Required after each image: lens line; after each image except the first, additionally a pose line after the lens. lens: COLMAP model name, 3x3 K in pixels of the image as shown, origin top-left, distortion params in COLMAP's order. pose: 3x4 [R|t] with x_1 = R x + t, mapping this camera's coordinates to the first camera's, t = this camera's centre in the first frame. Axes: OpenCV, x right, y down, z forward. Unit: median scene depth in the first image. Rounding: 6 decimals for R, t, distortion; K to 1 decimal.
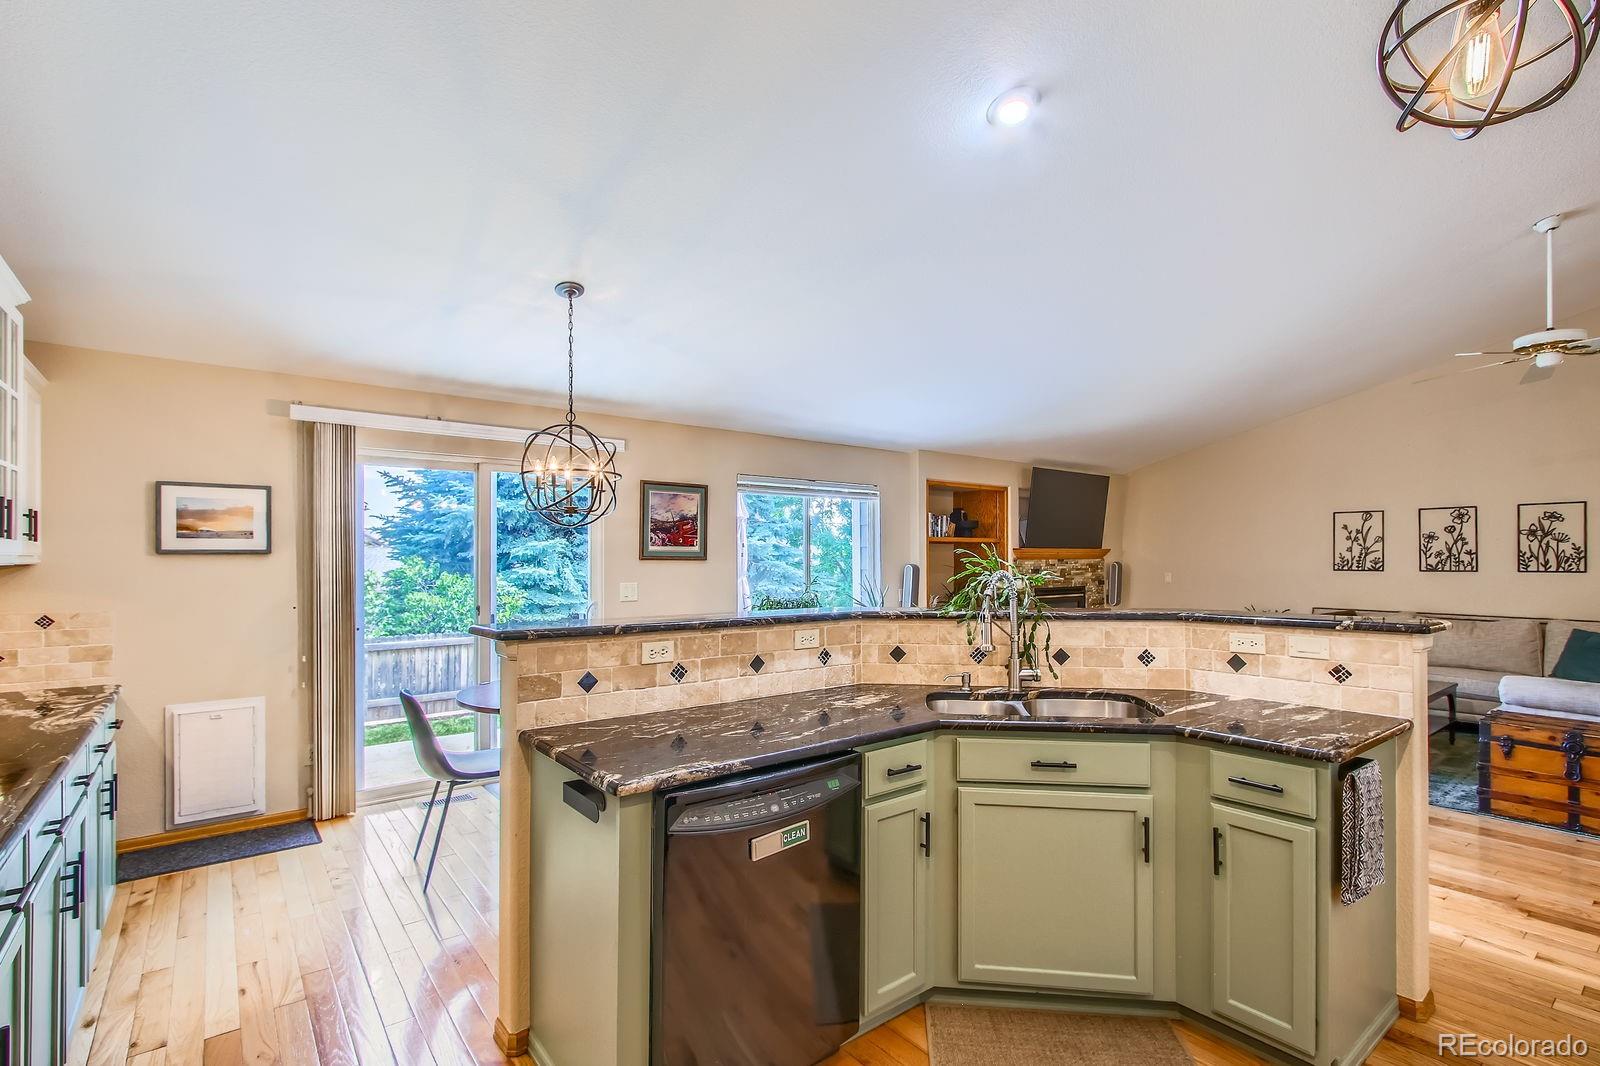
lens RADIAL K [[733.8, 0, 799.0], [0, 733.8, 555.3], [0, 0, 1]] dist [0.000204, -0.001283]
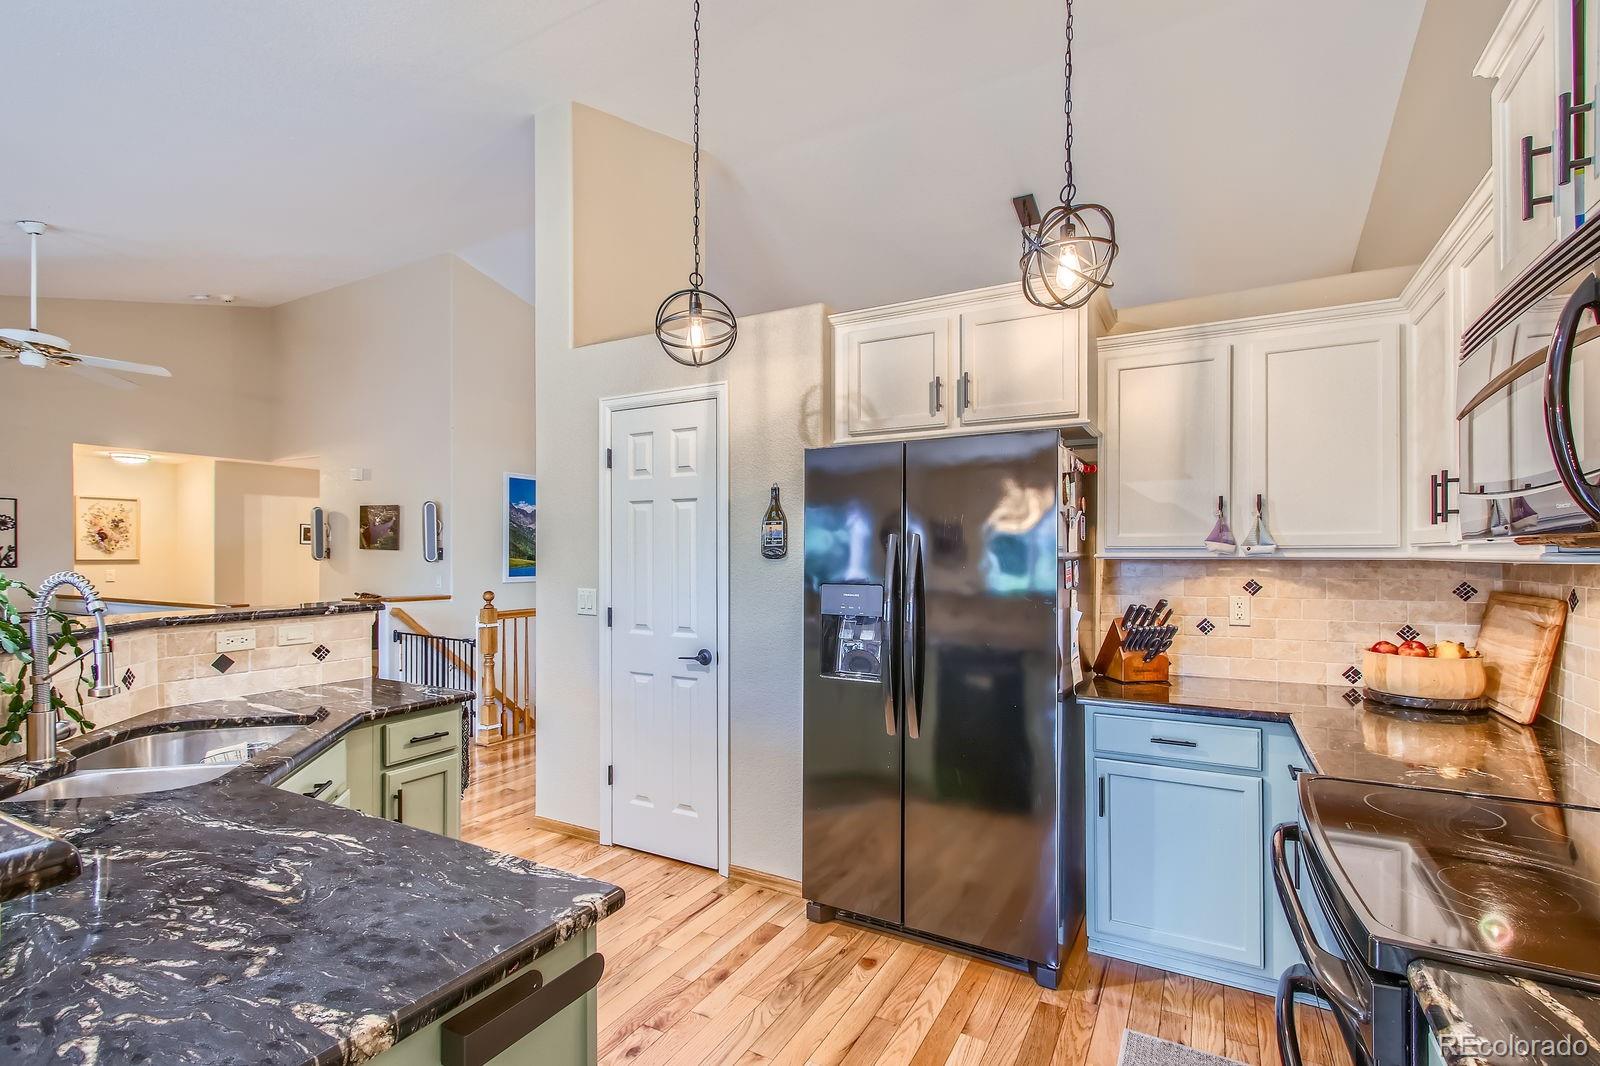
lens RADIAL K [[733.8, 0, 805.4], [0, 733.8, 554.3], [0, 0, 1]] dist [0.000204, -0.001283]
pose [[-0.392328, 0.000739, 0.919825, -0.226754], [-0.006030, 0.999976, -0.003376, 0.001605], [-0.919806, -0.006871, -0.392314, 0.268948]]
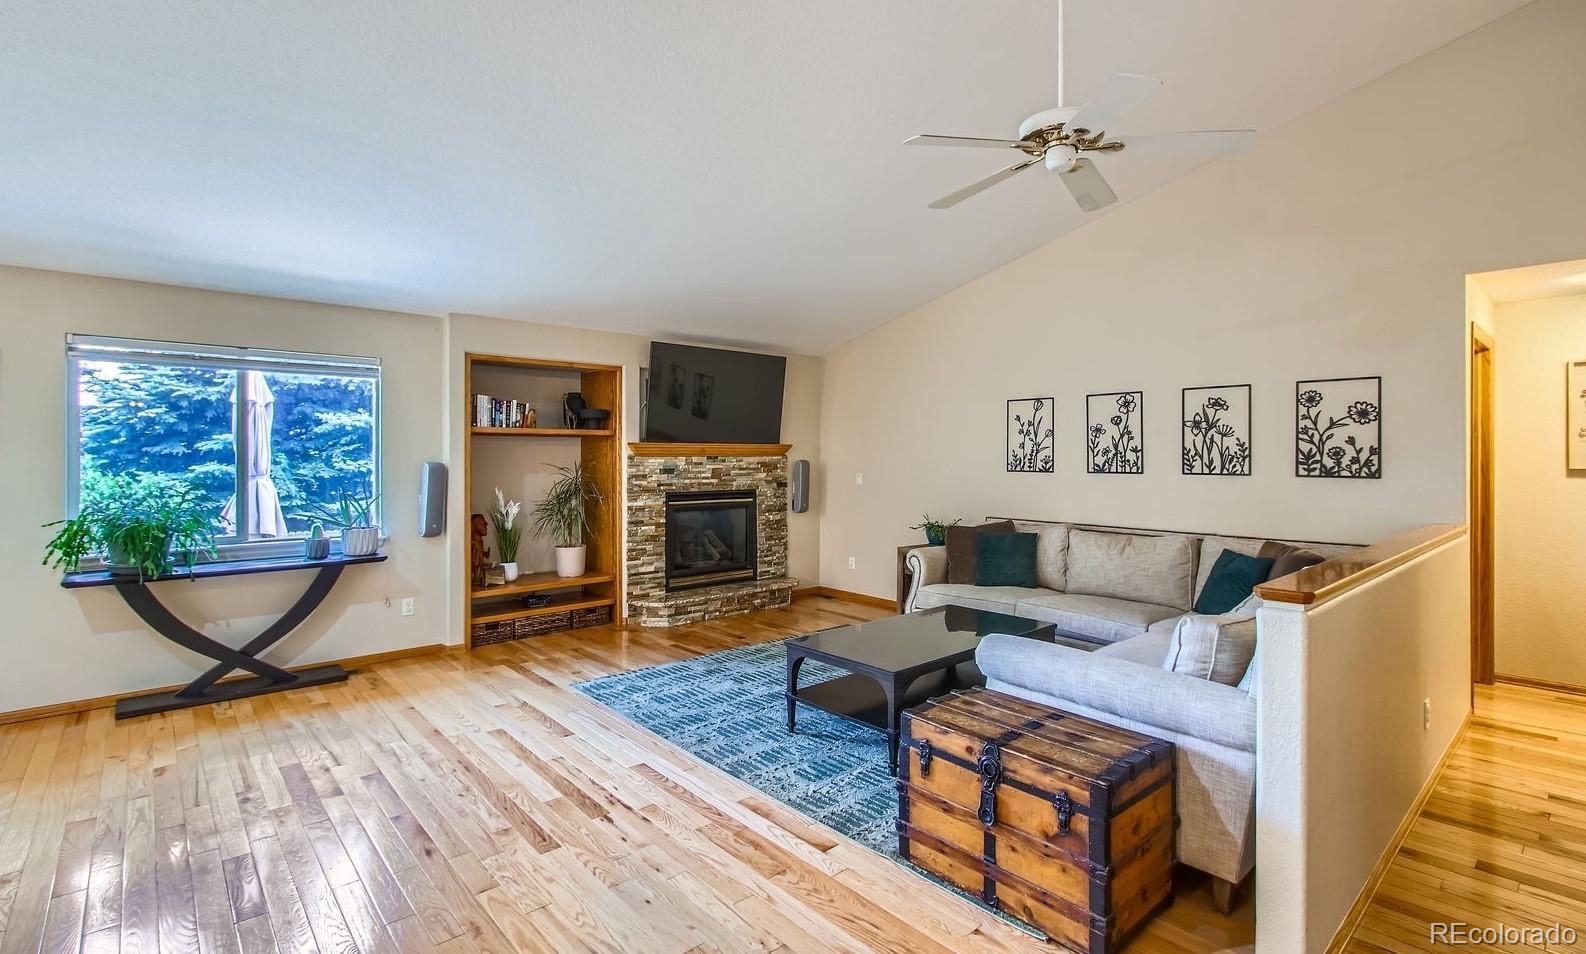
lens RADIAL K [[726.9, 0, 775.8], [0, 726.9, 452.5], [0, 0, 1]] dist [0.000988, 0.000296]
pose [[0.998560, 0.003460, 0.053542, 0.482228], [-0.003429, 0.999994, -0.000682, 0.001199], [-0.053544, 0.000497, 0.998565, 0.232530]]
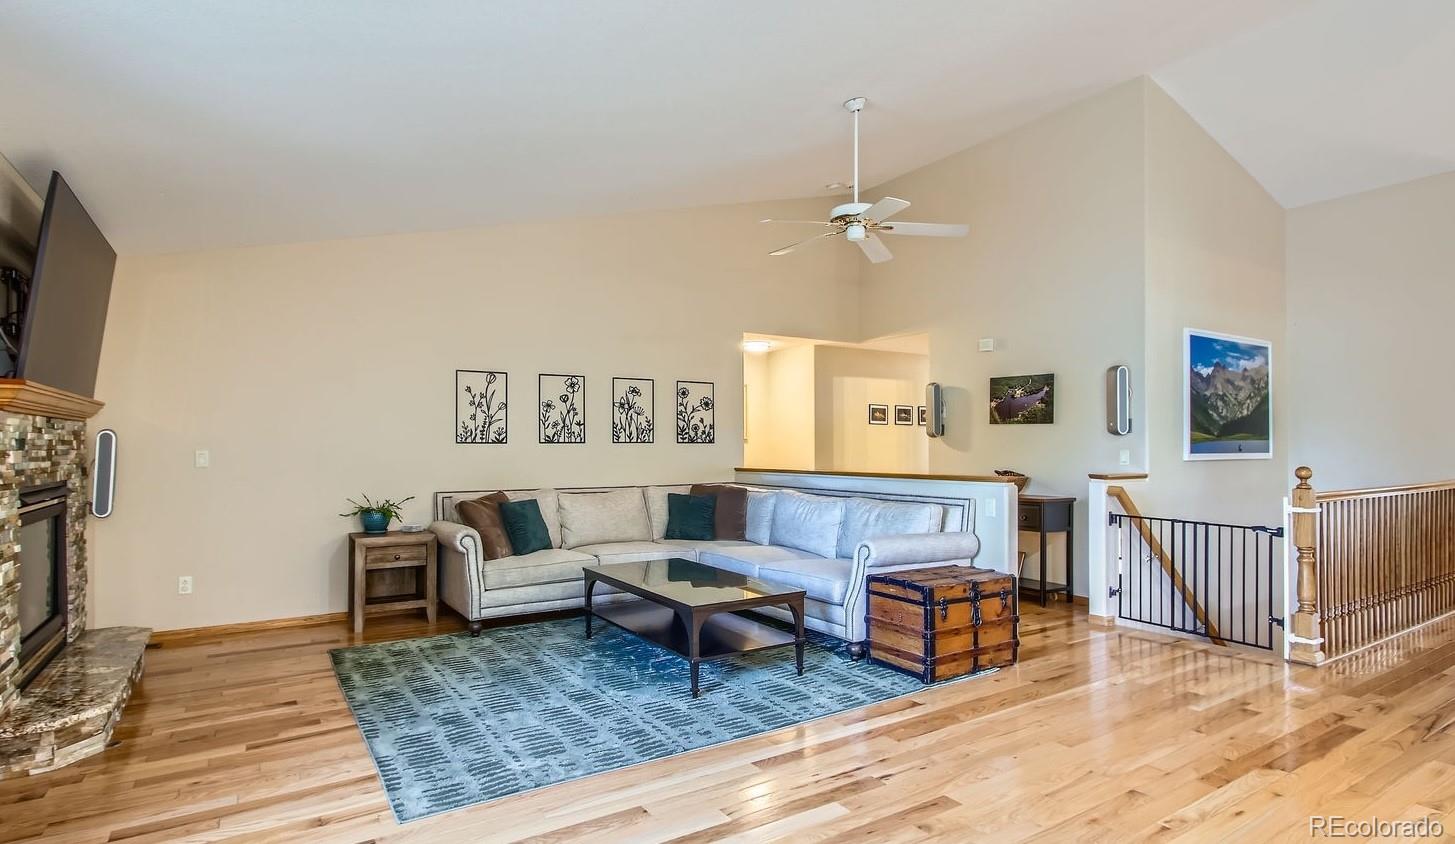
lens RADIAL K [[735.1, 0, 708.1], [0, 735.1, 441.8], [0, 0, 1]] dist [0.002139, 0.000908]
pose [[0.108008, 0.005952, 0.994132, -0.032901], [-0.003153, 0.999979, -0.005644, 0.025394], [-0.994145, -0.002525, 0.108025, 0.724759]]
